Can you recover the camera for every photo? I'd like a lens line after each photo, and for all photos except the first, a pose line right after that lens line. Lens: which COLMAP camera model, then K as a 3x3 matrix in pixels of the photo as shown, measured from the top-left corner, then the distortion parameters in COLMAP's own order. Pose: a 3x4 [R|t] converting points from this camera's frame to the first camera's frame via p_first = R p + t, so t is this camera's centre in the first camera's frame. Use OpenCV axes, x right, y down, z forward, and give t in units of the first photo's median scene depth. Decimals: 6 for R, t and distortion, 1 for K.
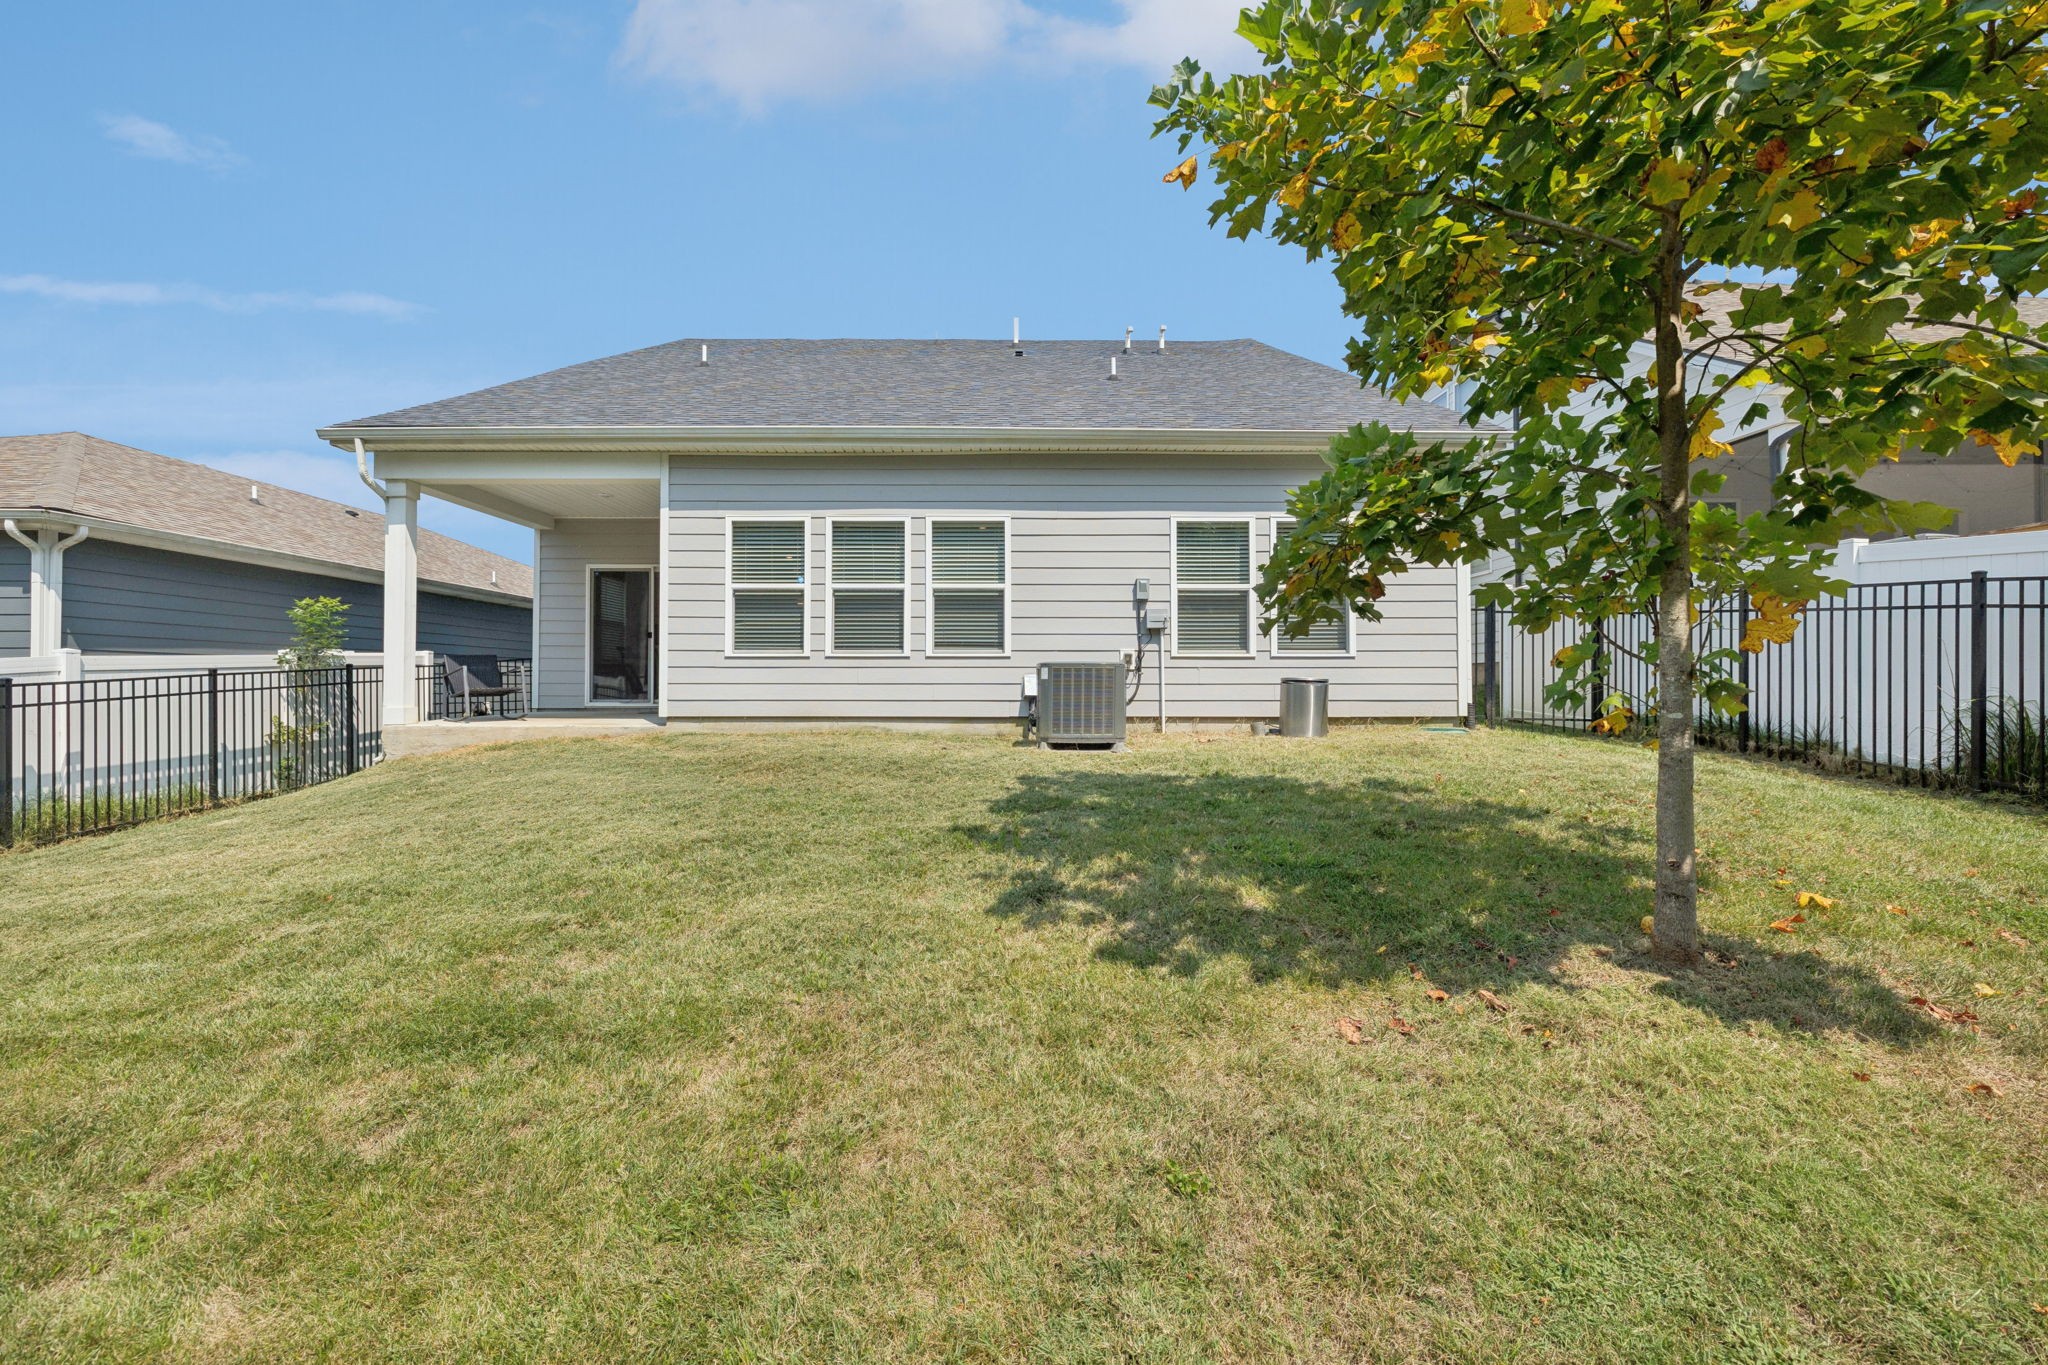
lens RADIAL K [[907.9, 0, 968.6], [0, 907.9, 666.0], [0, 0, 1]] dist [0.001399, 0.000238]
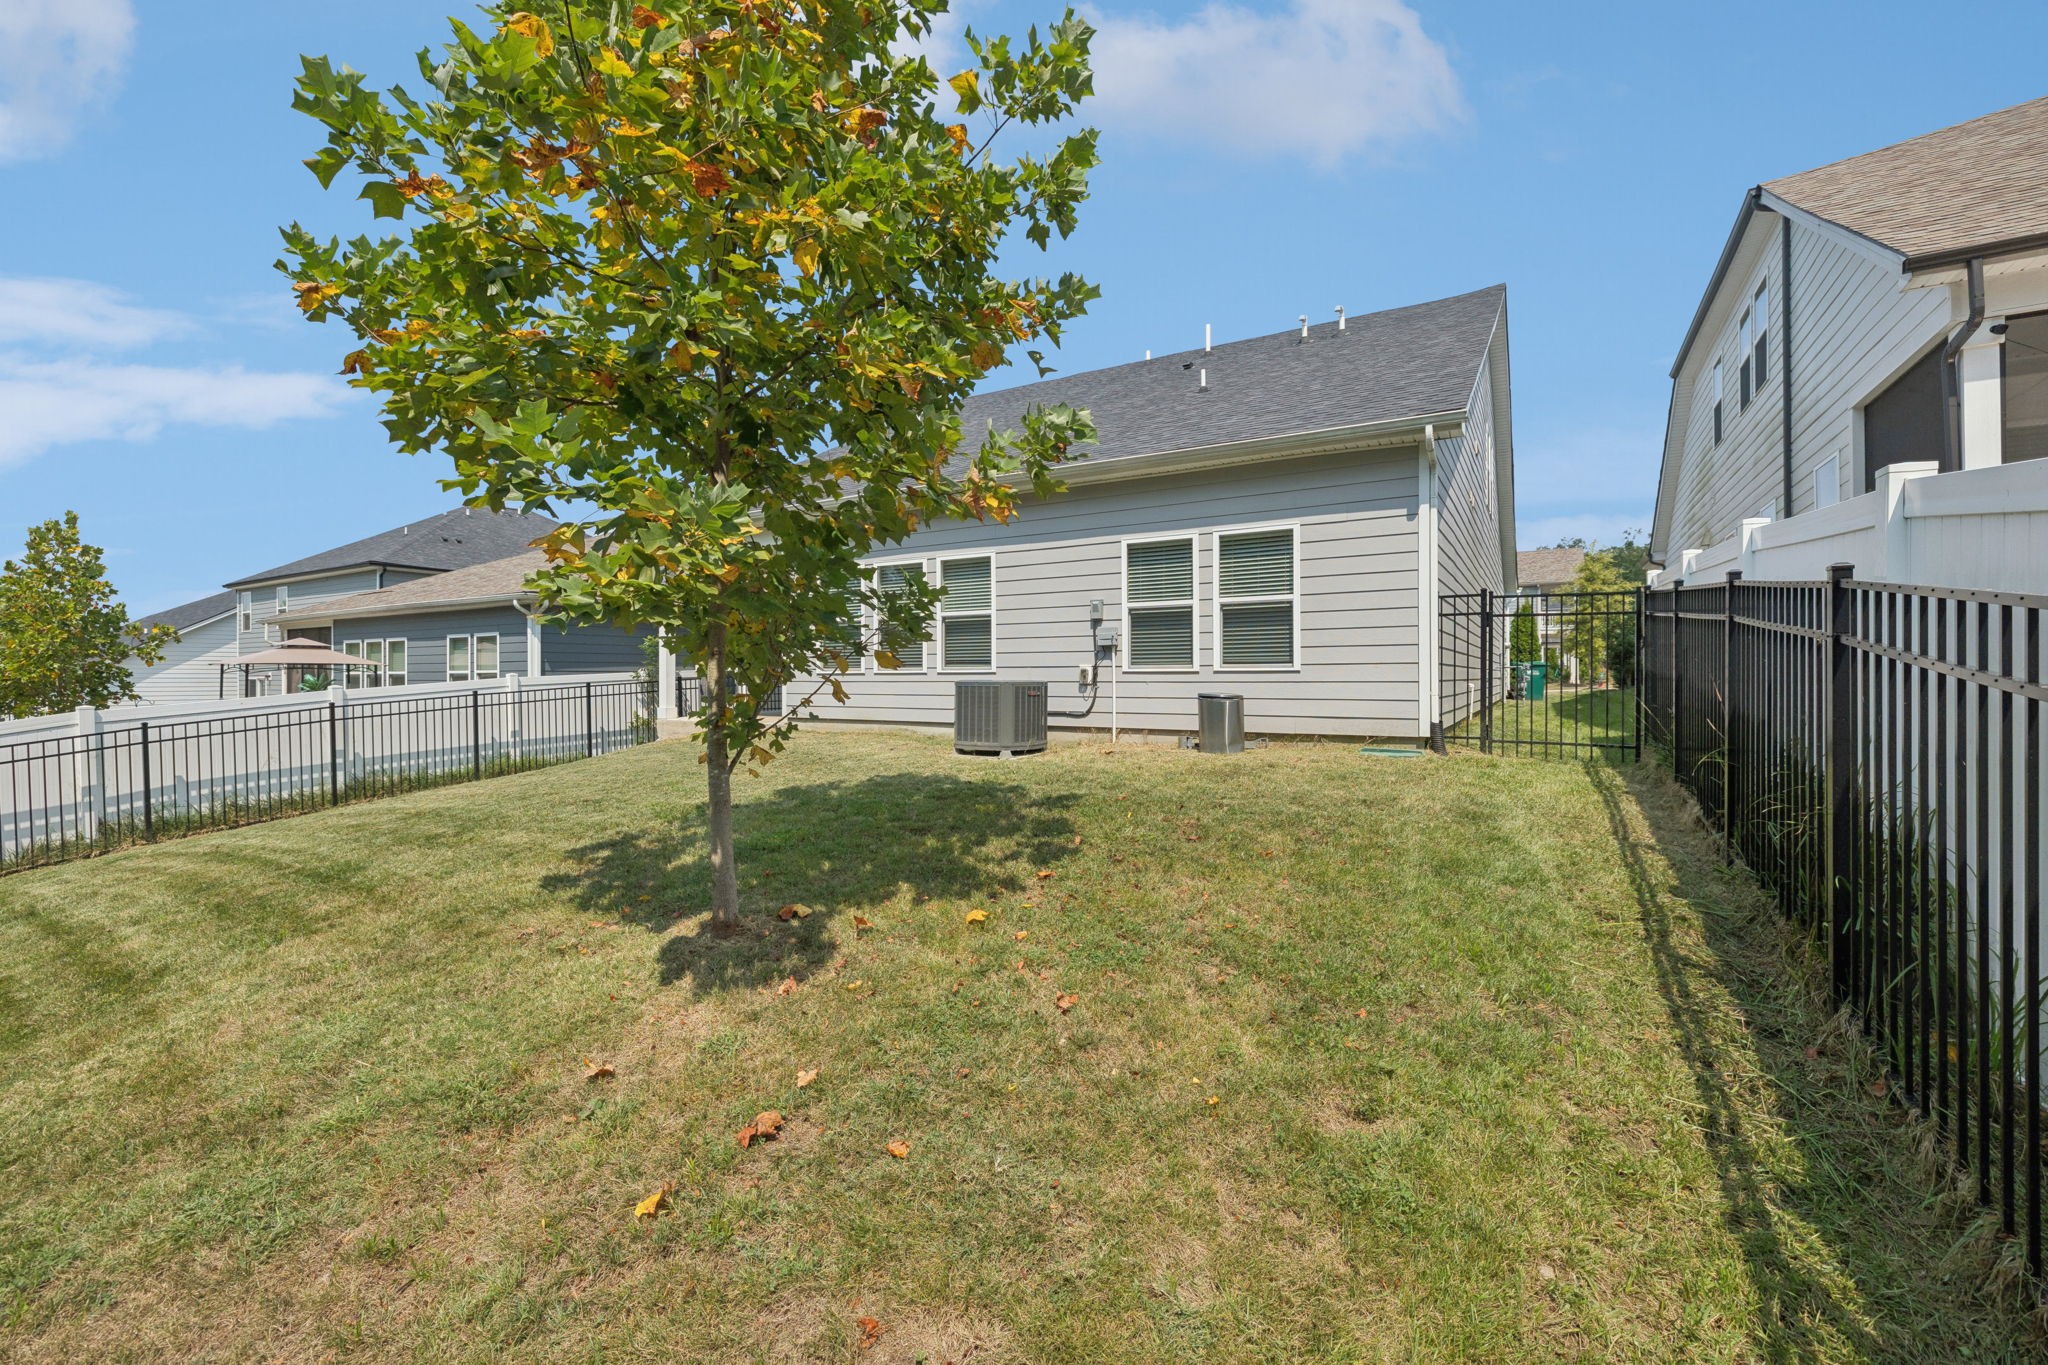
lens RADIAL K [[964.9, 0, 1031.1], [0, 964.9, 694.2], [0, 0, 1]] dist [-0.001899, 0.001384]
pose [[0.823643, 0.007574, -0.567058, 0.773856], [0.000546, 0.999900, 0.014148, 0.000054], [0.567108, -0.011962, 0.823556, 0.008085]]
